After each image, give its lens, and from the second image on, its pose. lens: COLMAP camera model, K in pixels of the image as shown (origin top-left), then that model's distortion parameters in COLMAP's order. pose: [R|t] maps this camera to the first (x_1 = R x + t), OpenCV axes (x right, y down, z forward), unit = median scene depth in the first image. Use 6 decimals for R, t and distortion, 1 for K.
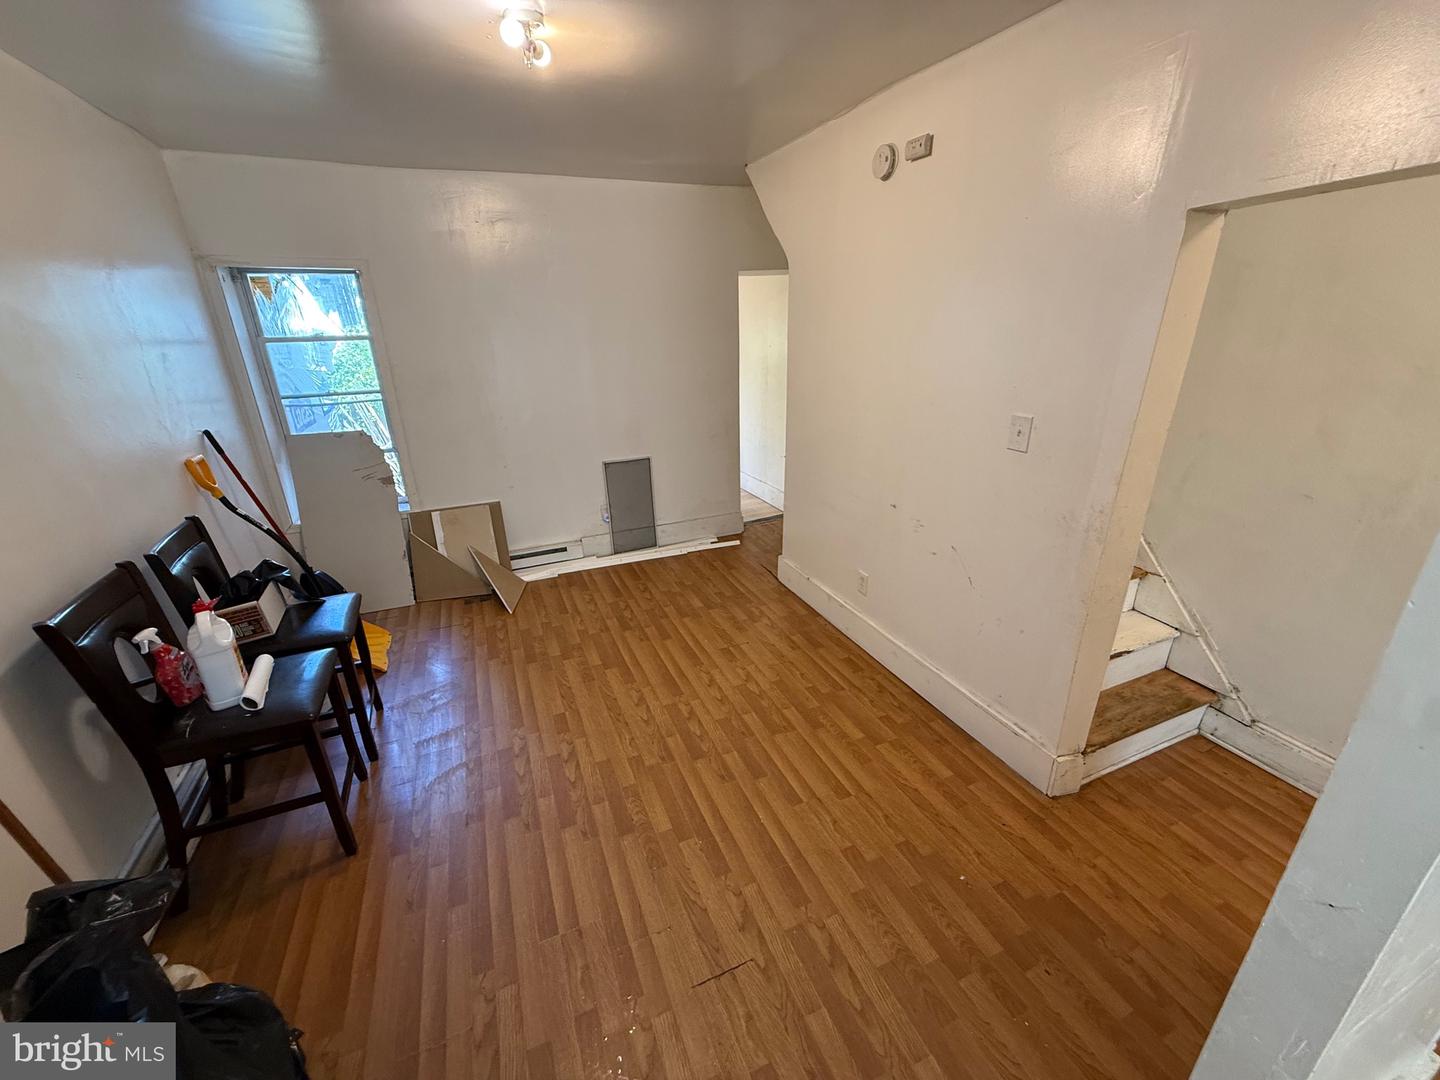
lens RADIAL K [[574.1, 0, 721.4], [0, 574.1, 541.3], [0, 0, 1]] dist [0.001037, 0.000325]
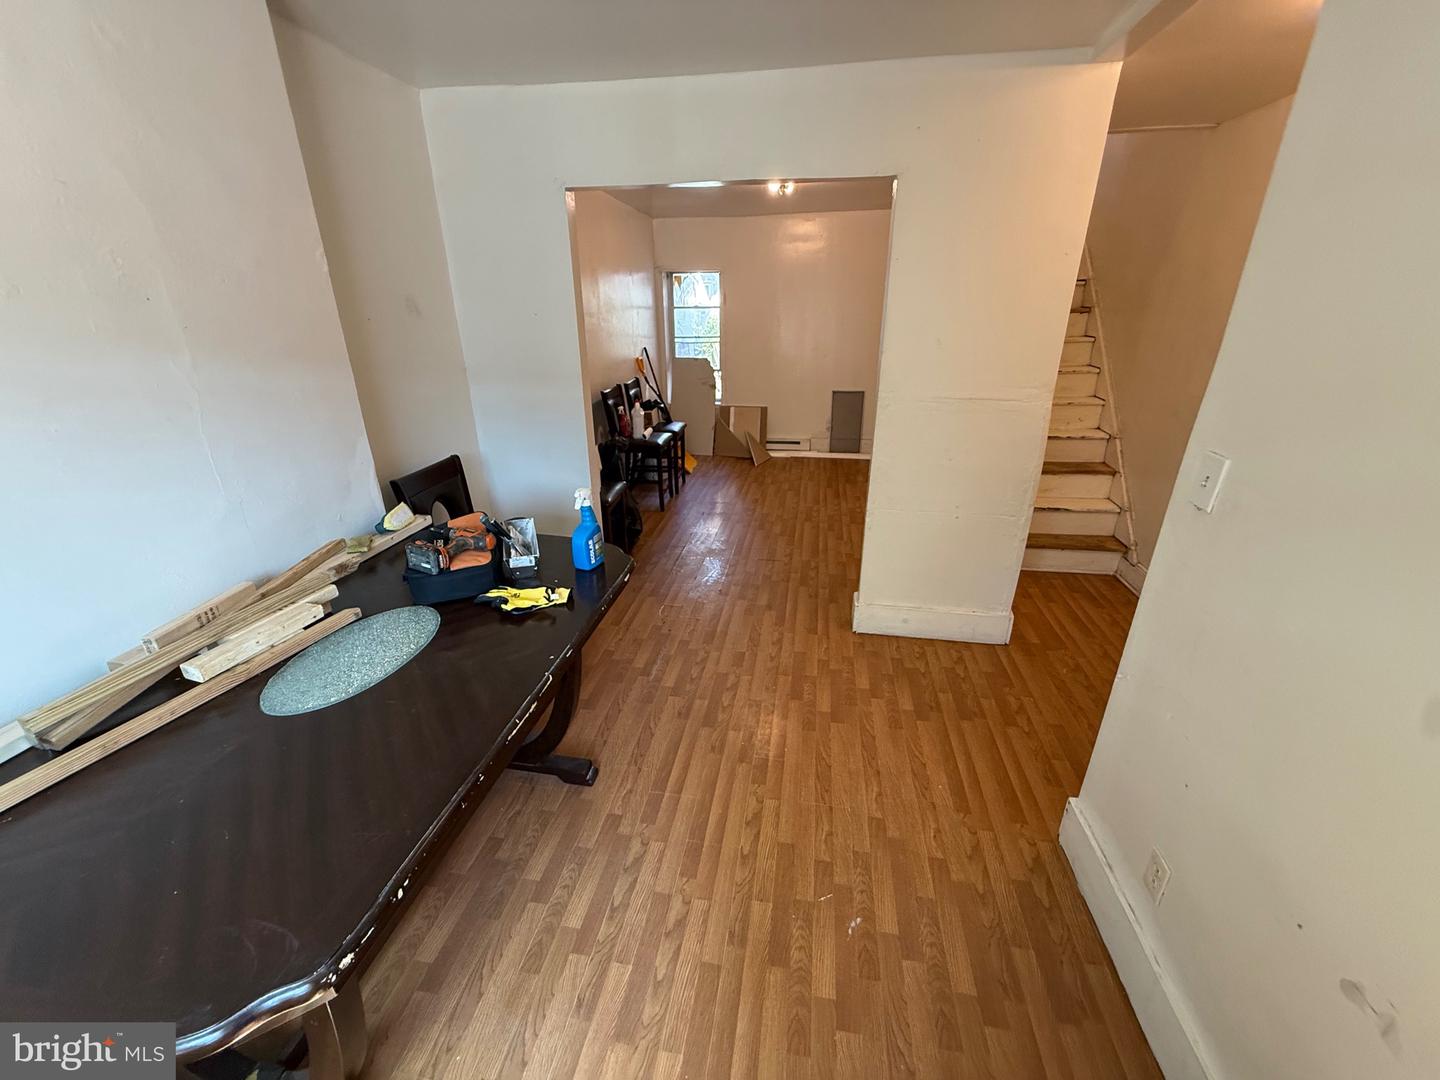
lens RADIAL K [[574.1, 0, 721.4], [0, 574.1, 539.3], [0, 0, 1]] dist [0.001037, 0.000325]
pose [[0.843599, 0.214545, -0.492251, 0.528088], [-0.198488, 0.976377, 0.085388, 0.247108], [0.498942, 0.025673, 0.866255, -0.660472]]
